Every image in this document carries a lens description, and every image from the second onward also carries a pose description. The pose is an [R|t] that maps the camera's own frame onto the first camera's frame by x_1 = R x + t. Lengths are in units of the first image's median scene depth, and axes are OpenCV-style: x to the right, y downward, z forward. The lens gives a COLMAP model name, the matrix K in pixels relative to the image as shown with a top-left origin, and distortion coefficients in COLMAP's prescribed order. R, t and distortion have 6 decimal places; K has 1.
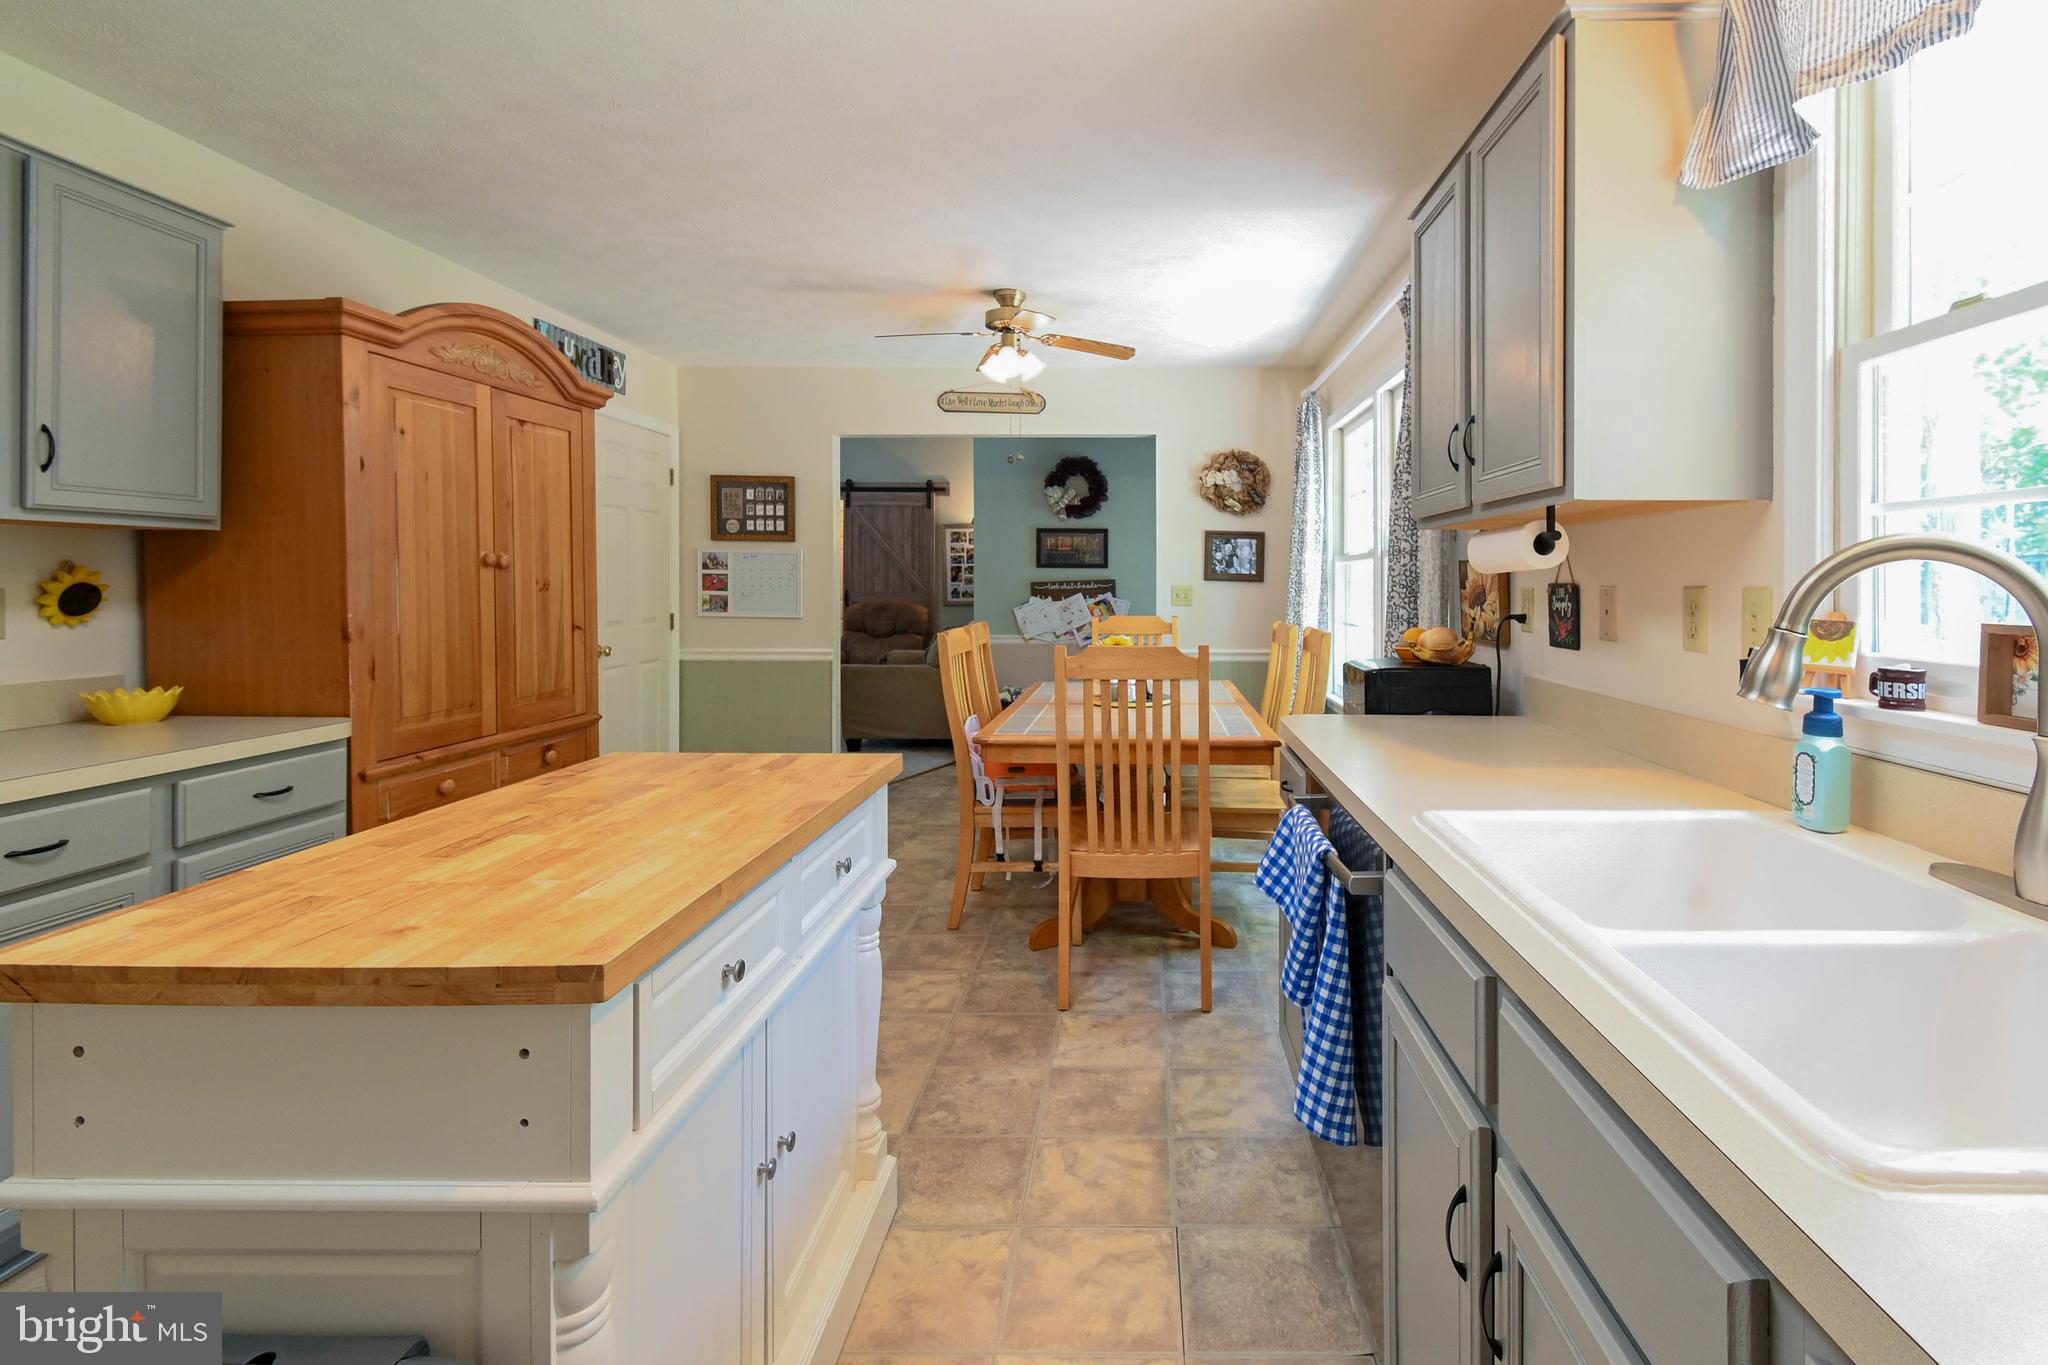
lens RADIAL K [[938.3, 0, 1102.3], [0, 938.3, 598.5], [0, 0, 1]] dist [0.013464, -0.001657]
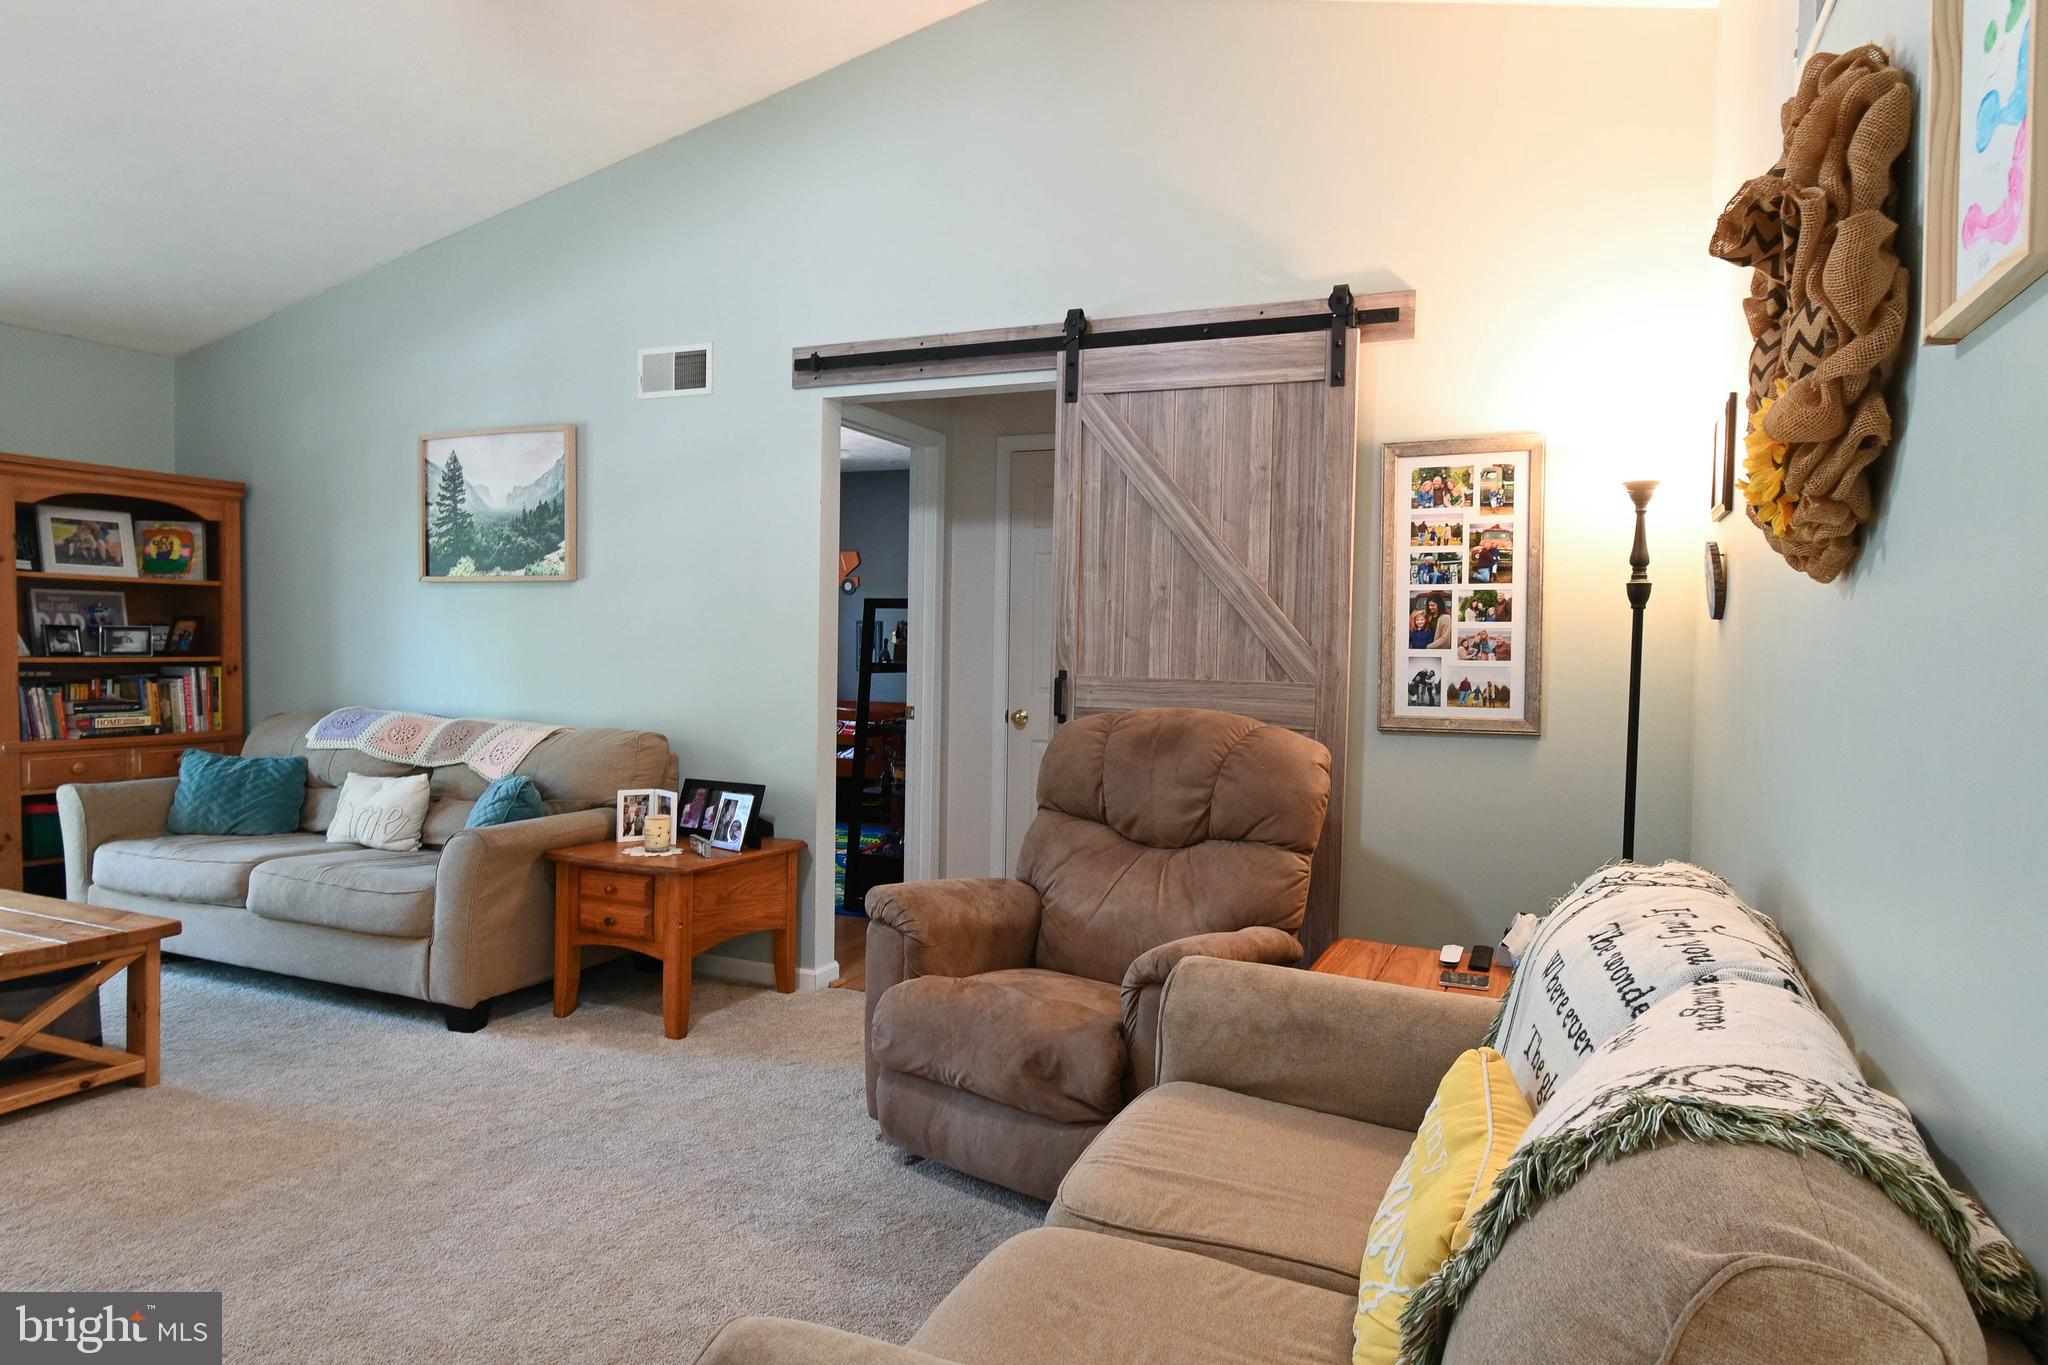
lens RADIAL K [[1207.4, 0, 1080.2], [0, 1207.4, 719.8], [0, 0, 1]] dist [-0.031113, 0.003059]
pose [[0.941184, 0.033821, -0.336198, -0.132582], [-0.016307, 0.998365, 0.054783, -0.014641], [0.337501, -0.046078, 0.940197, 0.630667]]
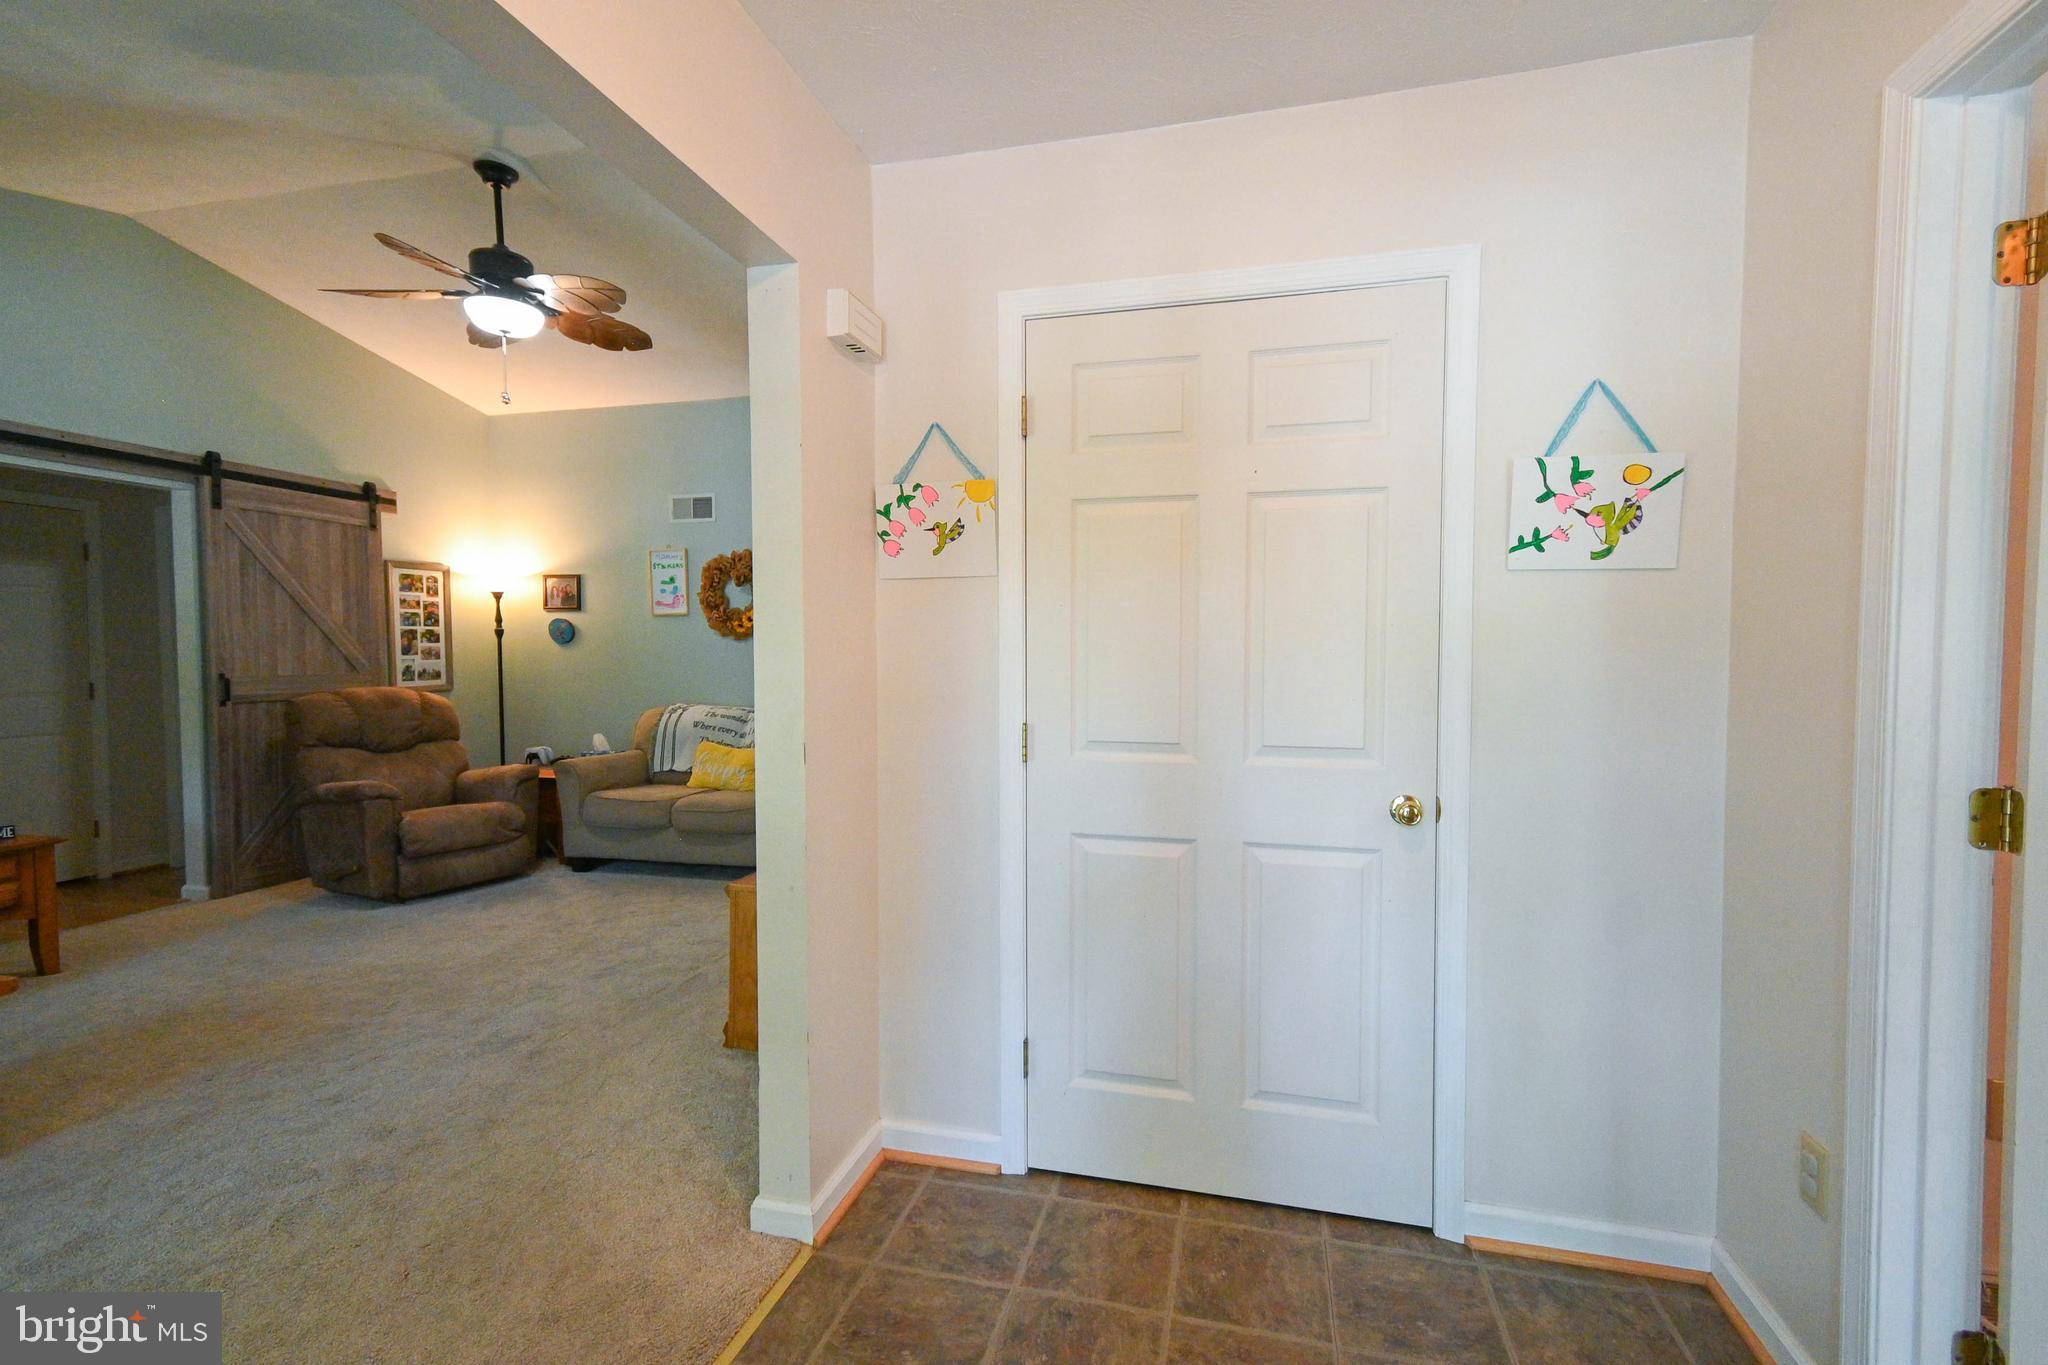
lens RADIAL K [[938.3, 0, 1020.3], [0, 938.3, 677.5], [0, 0, 1]] dist [0.013464, -0.001657]
pose [[0.188575, -0.033239, 0.981496, -0.693845], [0.007088, 0.999447, 0.032485, -0.020448], [-0.982033, 0.000831, 0.188707, 0.489476]]
